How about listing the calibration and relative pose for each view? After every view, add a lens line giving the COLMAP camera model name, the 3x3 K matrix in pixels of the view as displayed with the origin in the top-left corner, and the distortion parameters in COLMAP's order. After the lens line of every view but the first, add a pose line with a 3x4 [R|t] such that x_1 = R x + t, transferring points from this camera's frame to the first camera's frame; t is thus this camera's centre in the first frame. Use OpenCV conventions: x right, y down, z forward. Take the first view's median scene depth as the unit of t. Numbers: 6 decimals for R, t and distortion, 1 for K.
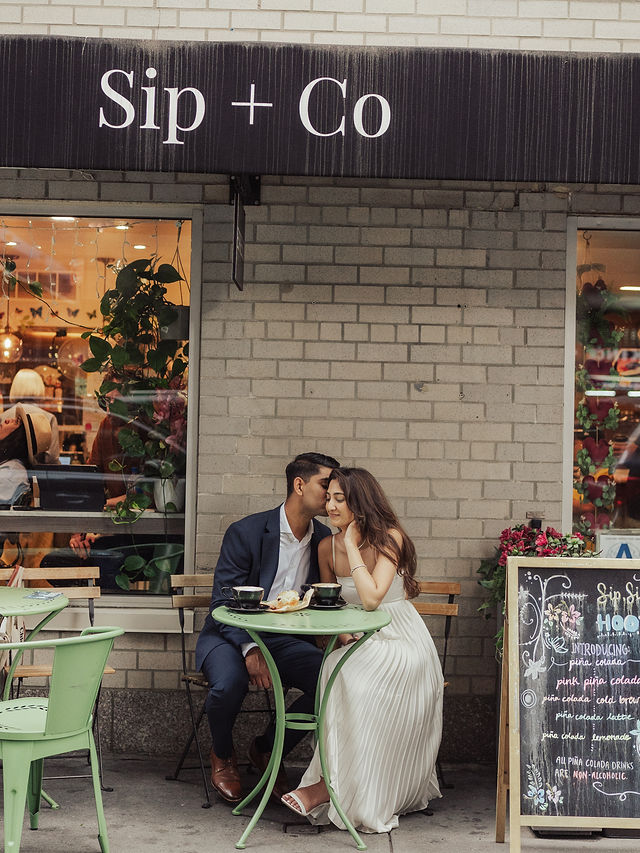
lens RADIAL K [[1290.5, 0, 320.4], [0, 1290.5, 426.5], [0, 0, 1]] dist [-0.005888, 0.000000]
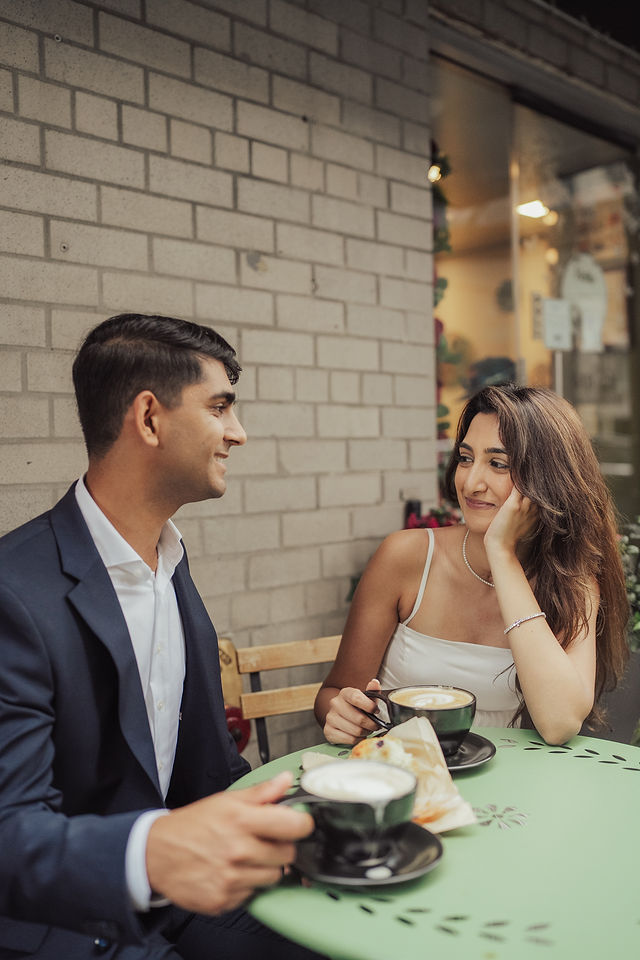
lens RADIAL K [[948.2, 0, 320.5], [0, 948.2, 481.4], [0, 0, 1]] dist [0.022624, 0.000000]
pose [[0.711770, -0.055248, 0.700237, -0.176103], [0.028719, 0.998357, 0.049577, 0.039298], [-0.701826, -0.015177, 0.712187, 0.708539]]
